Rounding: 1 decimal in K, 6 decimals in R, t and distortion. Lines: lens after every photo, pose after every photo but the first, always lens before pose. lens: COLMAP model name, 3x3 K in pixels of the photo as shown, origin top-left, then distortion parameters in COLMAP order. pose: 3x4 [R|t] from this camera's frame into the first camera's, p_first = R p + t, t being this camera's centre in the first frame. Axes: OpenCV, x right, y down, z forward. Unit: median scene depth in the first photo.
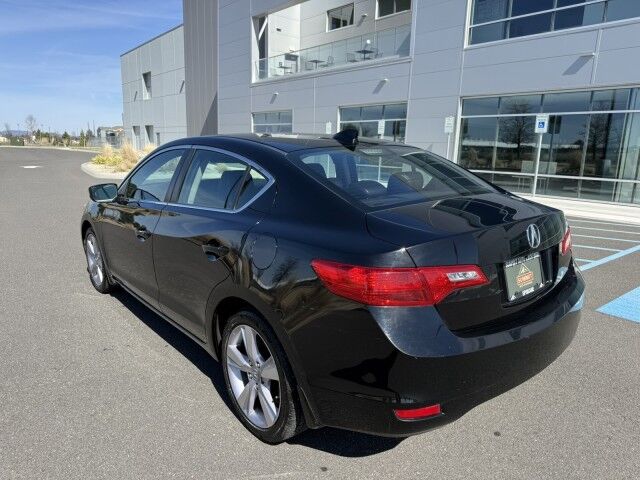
lens RADIAL K [[446.7, 0, 319.3], [0, 446.7, 242.3], [0, 0, 1]] dist [0.000205, -0.000606]
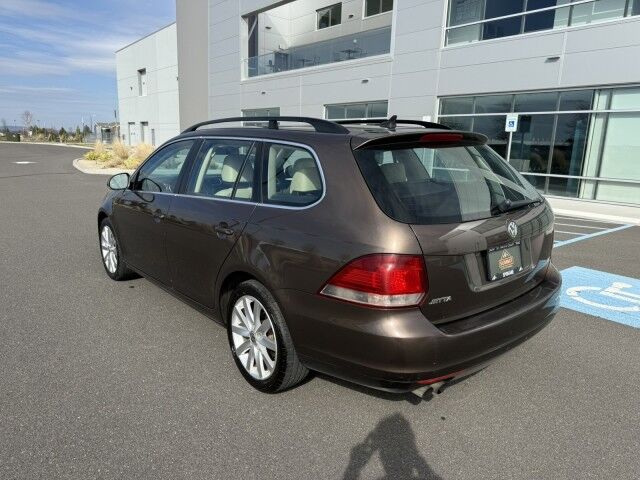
lens RADIAL K [[446.7, 0, 319.3], [0, 446.7, 242.3], [0, 0, 1]] dist [0.000205, -0.000606]
pose [[0.999983, 0.002827, 0.005190, 0.032779], [-0.002861, 0.999974, 0.006615, 0.005574], [-0.005172, -0.006630, 0.999965, -0.030944]]
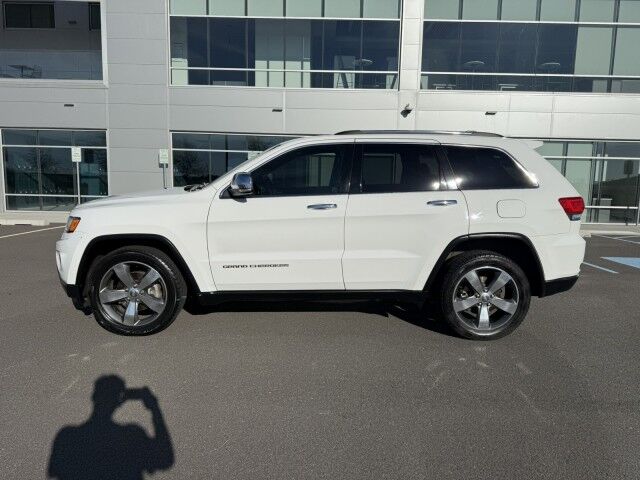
lens RADIAL K [[436.5, 0, 320.7], [0, 436.5, 239.7], [0, 0, 1]] dist [0.005185, 0.000140]
pose [[0.641928, -0.104711, 0.759582, -0.241724], [0.154417, 0.987989, 0.005699, -0.016095], [-0.751056, 0.113634, 0.650387, 0.070477]]
